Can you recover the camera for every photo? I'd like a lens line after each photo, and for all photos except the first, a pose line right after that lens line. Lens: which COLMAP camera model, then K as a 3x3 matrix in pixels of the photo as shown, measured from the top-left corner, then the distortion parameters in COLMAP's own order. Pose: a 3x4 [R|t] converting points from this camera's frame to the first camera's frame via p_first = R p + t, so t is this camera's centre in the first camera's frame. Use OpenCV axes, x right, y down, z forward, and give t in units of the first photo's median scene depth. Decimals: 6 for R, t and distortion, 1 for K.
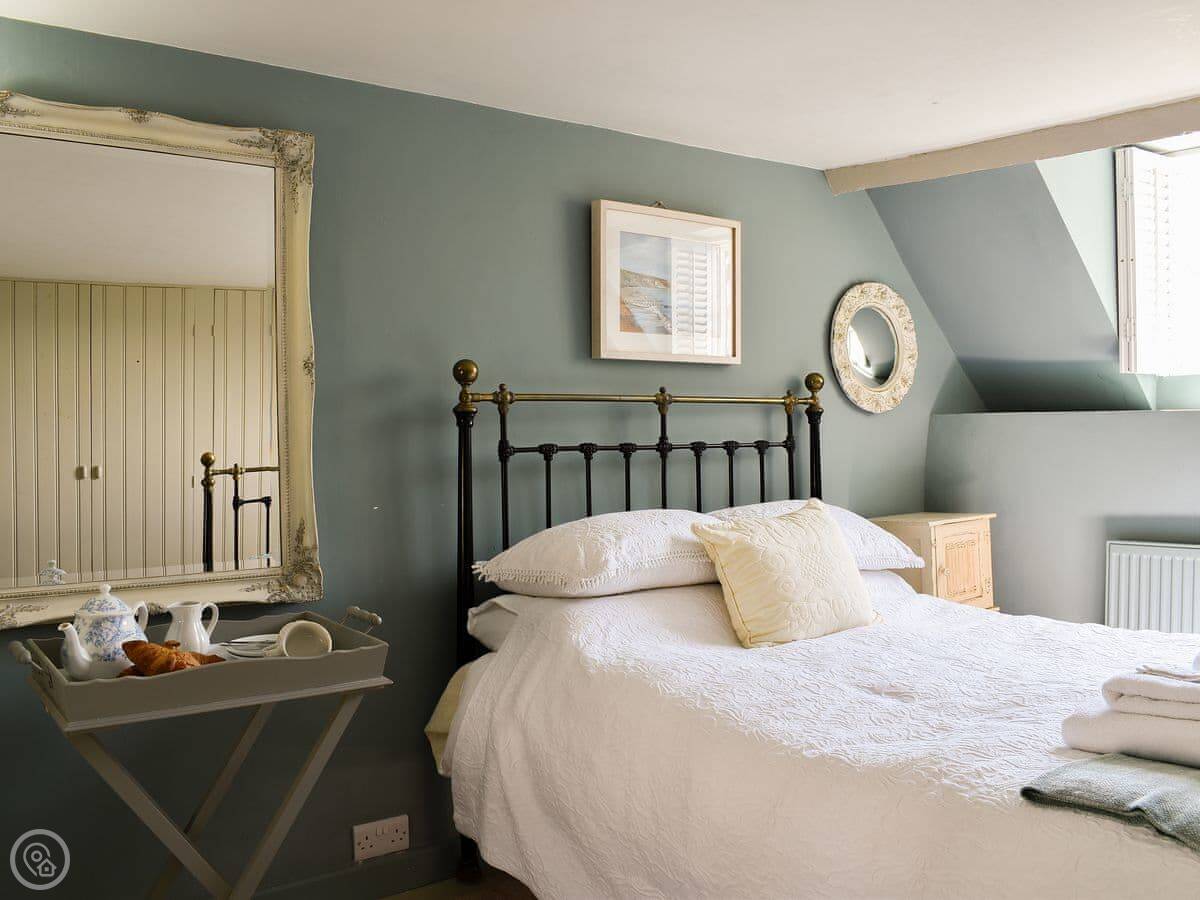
lens RADIAL K [[1071.2, 0, 574.5], [0, 1071.2, 450.7], [0, 0, 1]] dist [-0.098201, 0.008516]
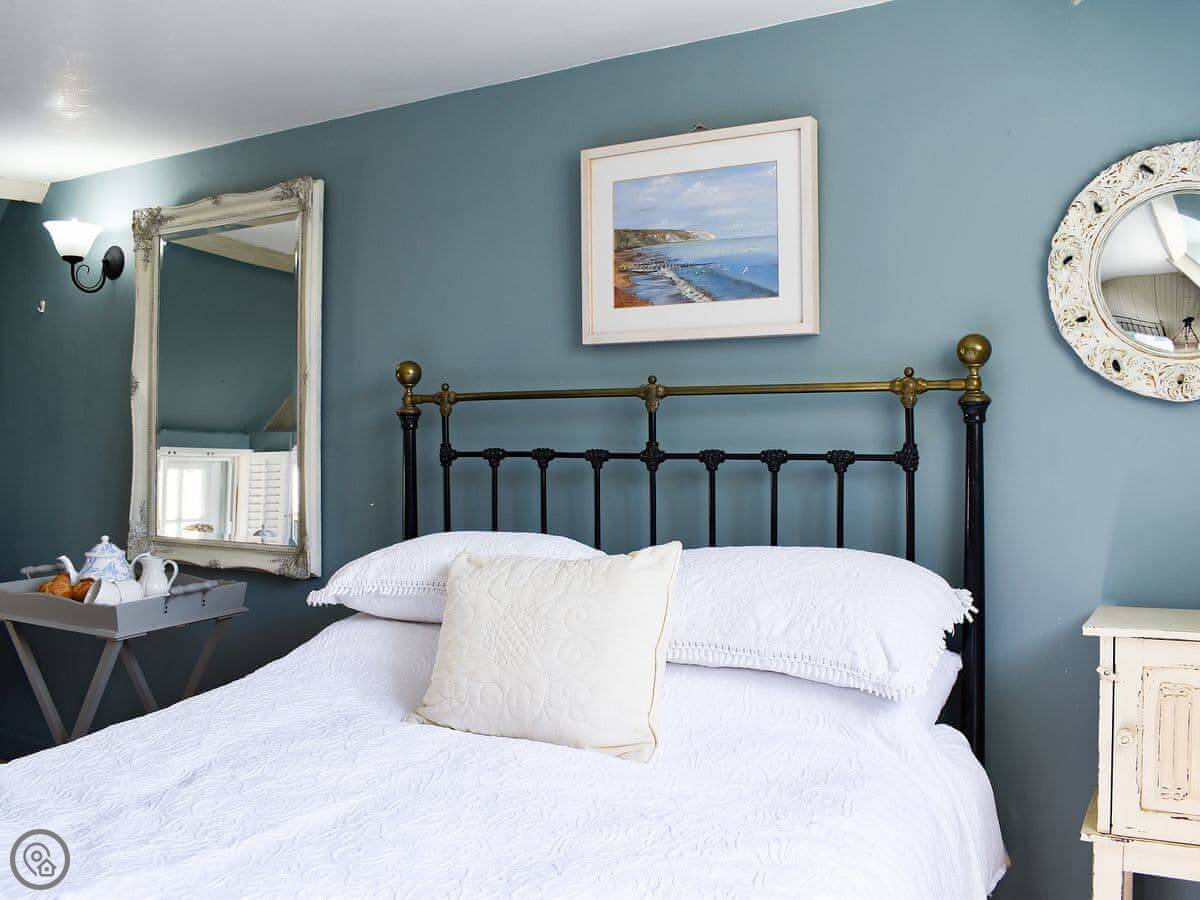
lens RADIAL K [[1071.2, 0, 574.5], [0, 1071.2, 450.7], [0, 0, 1]] dist [-0.098201, 0.008516]
pose [[0.383938, 0.018409, -0.923175, 0.761381], [-0.018633, 0.999752, 0.012187, -0.015242], [0.923171, 0.012522, 0.384186, 0.668364]]
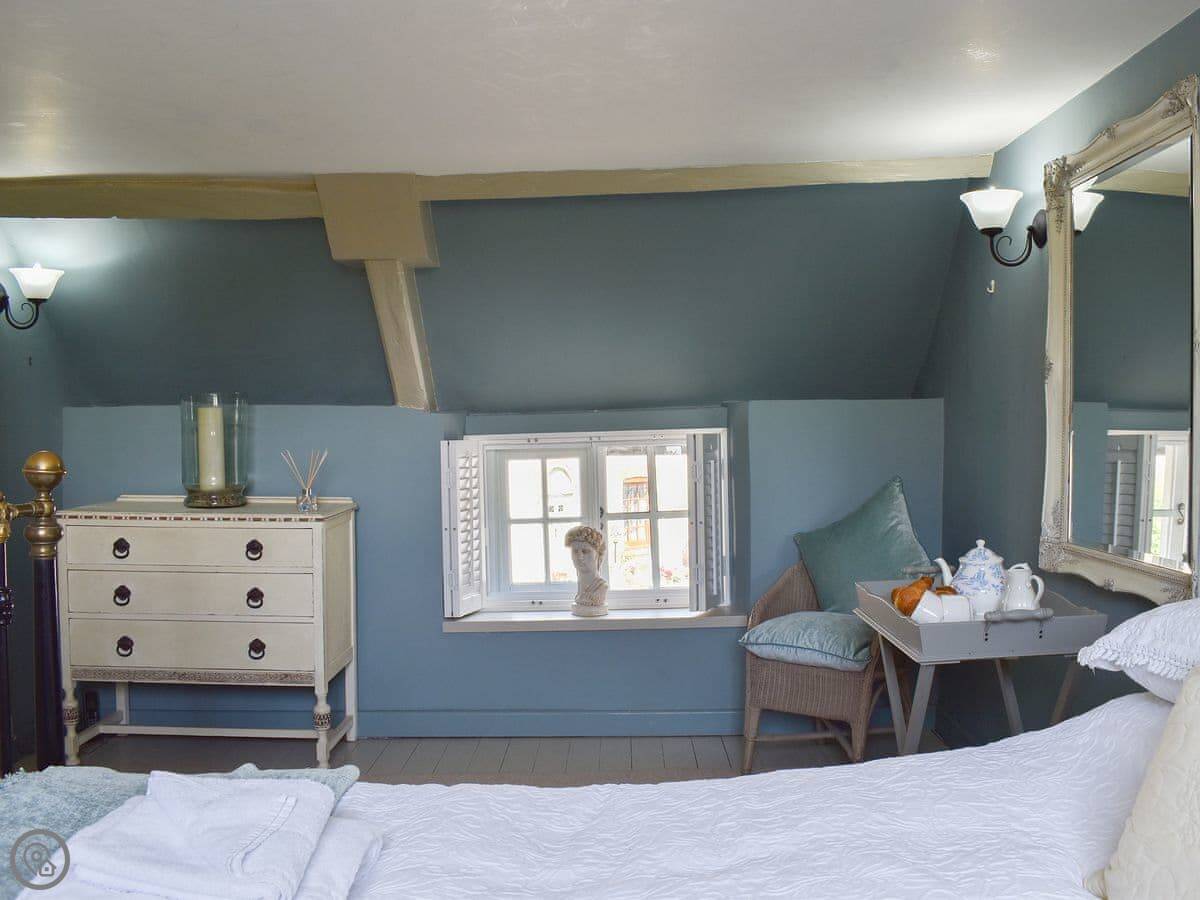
lens RADIAL K [[1052.0, 0, 567.6], [0, 1052.0, 448.3], [0, 0, 1]] dist [-0.066816, -0.008374]
pose [[-0.594509, 0.032907, -0.803415, 0.581765], [0.004930, 0.999293, 0.037281, -0.025275], [0.804074, 0.018203, -0.594251, 0.877100]]
